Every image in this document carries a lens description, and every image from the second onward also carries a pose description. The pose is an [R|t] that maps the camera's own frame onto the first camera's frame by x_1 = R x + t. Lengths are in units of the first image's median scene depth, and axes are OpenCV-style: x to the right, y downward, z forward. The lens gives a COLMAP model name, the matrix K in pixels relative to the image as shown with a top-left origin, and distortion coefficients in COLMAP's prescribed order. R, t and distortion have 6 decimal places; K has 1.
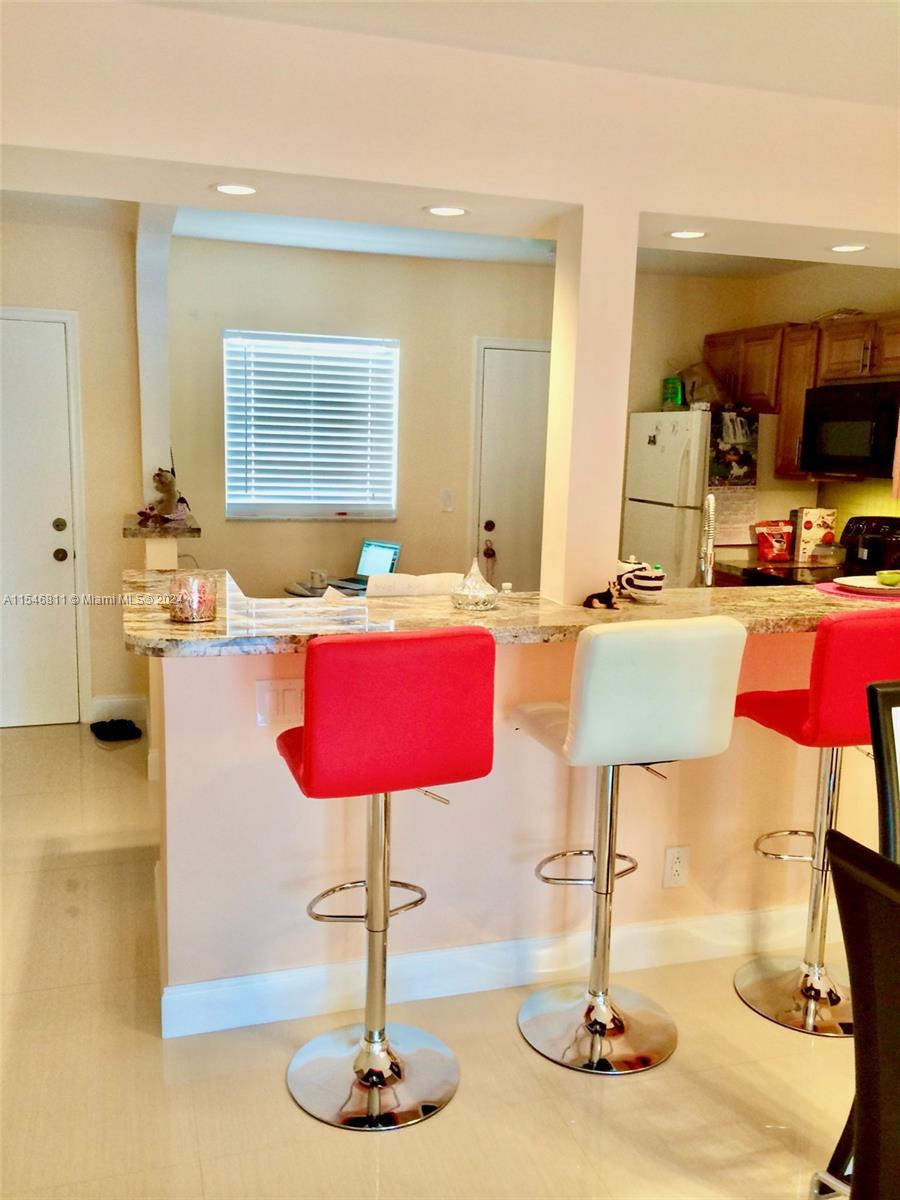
lens RADIAL K [[1025.4, 0, 443.3], [0, 1025.4, 601.5], [0, 0, 1]] dist [0.077478, -0.075570]
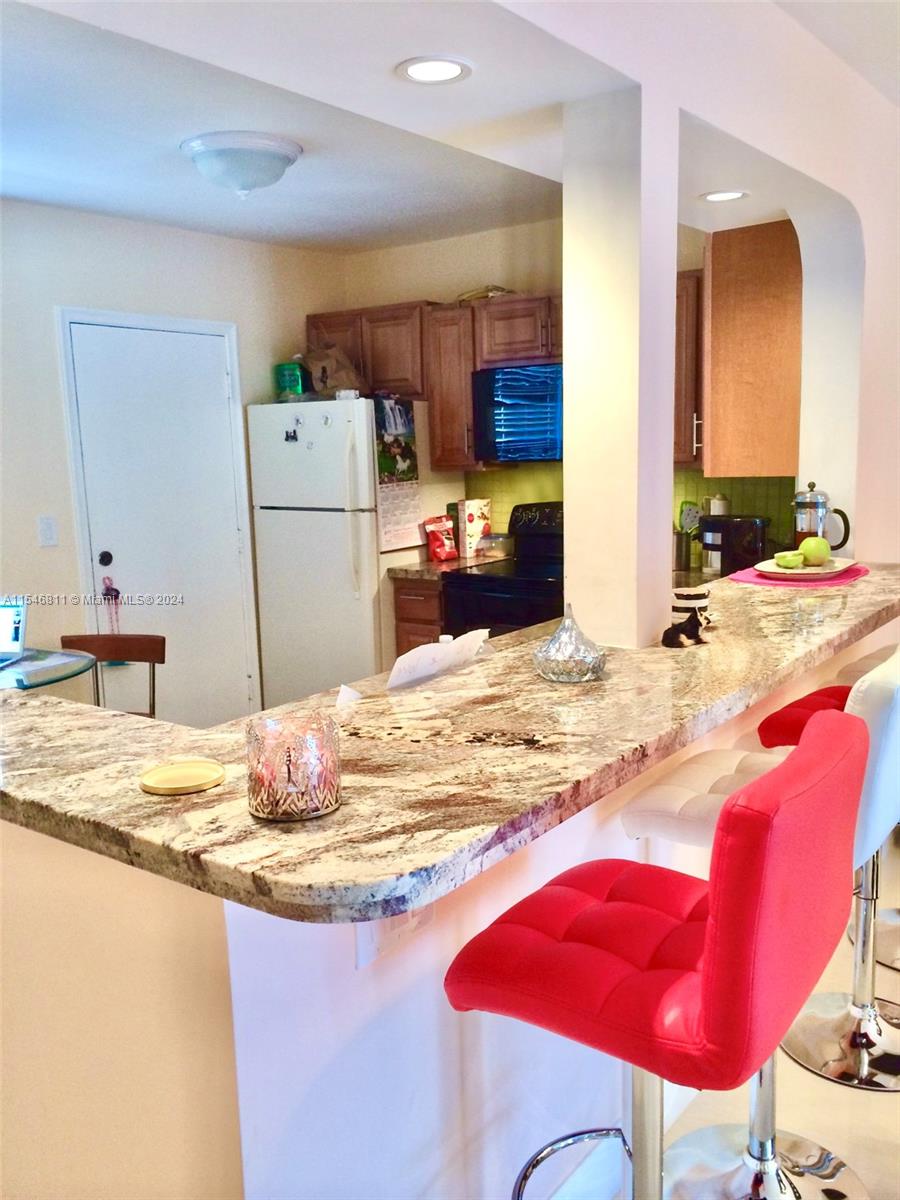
lens RADIAL K [[1025.4, 0, 449.5], [0, 1025.4, 599.7], [0, 0, 1]] dist [0.077478, -0.075570]
pose [[0.806828, -0.142309, 0.573391, -0.208313], [0.144702, 0.988594, 0.041744, -0.042057], [-0.572791, 0.049290, 0.818218, 0.251368]]
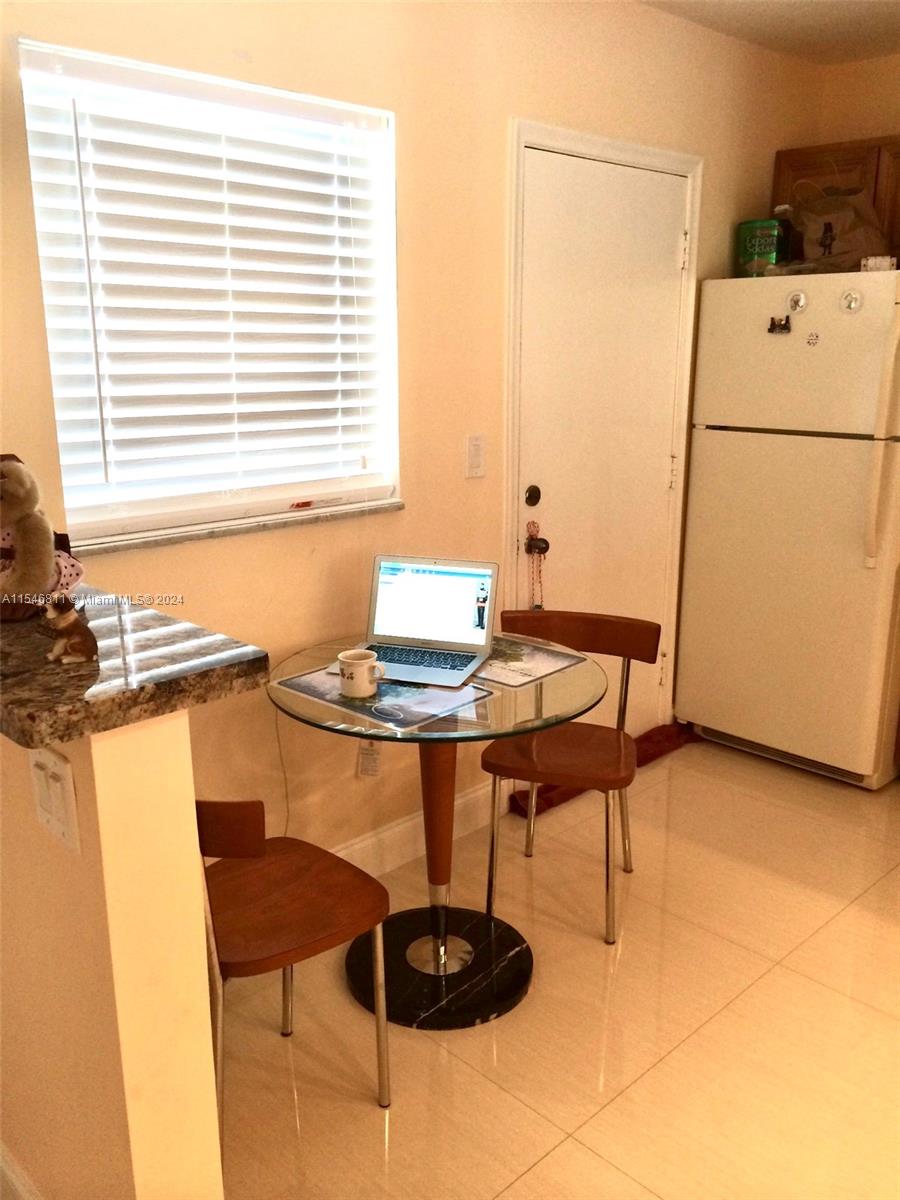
lens RADIAL K [[1025.4, 0, 450.6], [0, 1025.4, 595.5], [0, 0, 1]] dist [0.077478, -0.075570]
pose [[0.883783, -0.139640, 0.446573, -0.262507], [0.097983, 0.988500, 0.115184, -0.095747], [-0.457522, -0.058042, 0.887302, 0.582992]]
